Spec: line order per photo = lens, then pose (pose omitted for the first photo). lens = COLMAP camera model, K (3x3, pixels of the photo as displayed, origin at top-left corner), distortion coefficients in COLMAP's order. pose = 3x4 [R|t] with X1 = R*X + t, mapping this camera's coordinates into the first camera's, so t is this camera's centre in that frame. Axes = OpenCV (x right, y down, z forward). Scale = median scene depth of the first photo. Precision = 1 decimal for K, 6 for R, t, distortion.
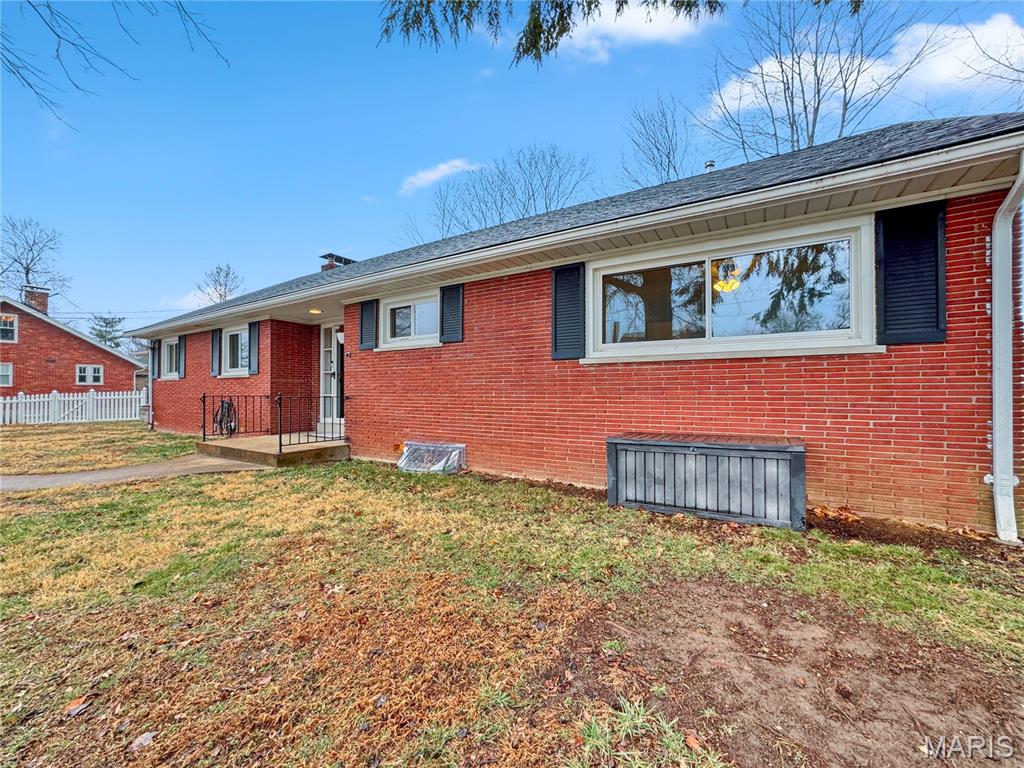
lens RADIAL K [[416.9, 0, 511.5], [0, 416.9, 386.6], [0, 0, 1]] dist [-0.009323, 0.003611]
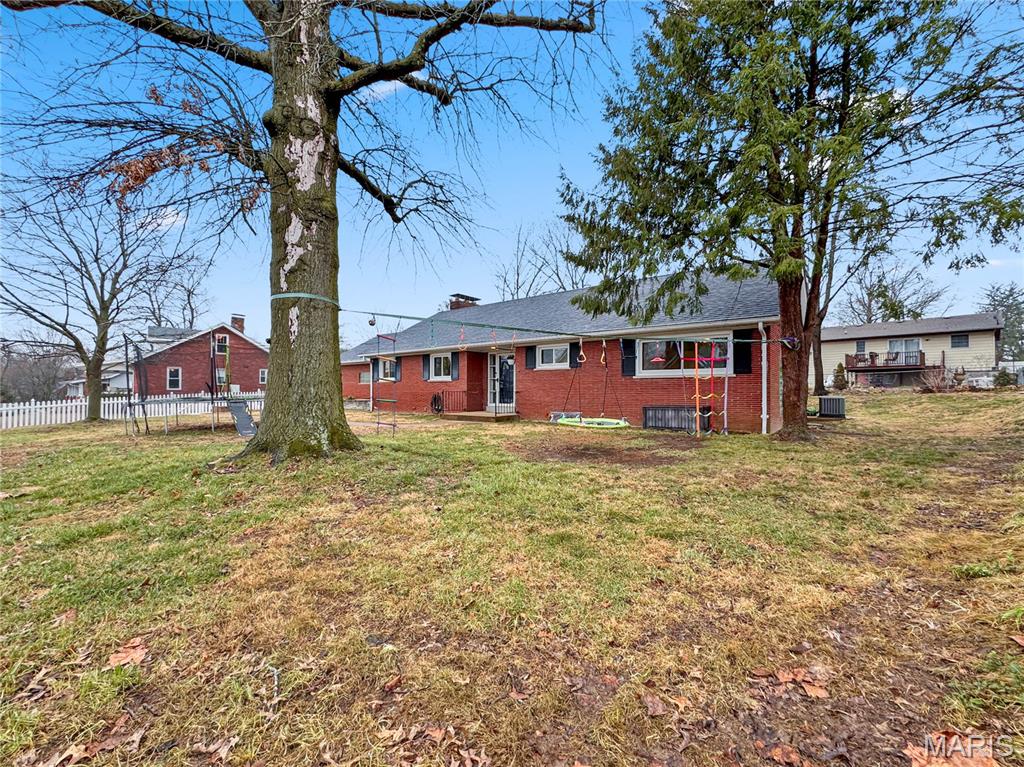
lens RADIAL K [[416.9, 0, 512.8], [0, 416.9, 384.6], [0, 0, 1]] dist [-0.009323, 0.003611]
pose [[0.991919, -0.000528, -0.126874, -0.130826], [0.000724, 0.999999, 0.001498, -0.011681], [0.126873, -0.001578, 0.991918, -0.875835]]
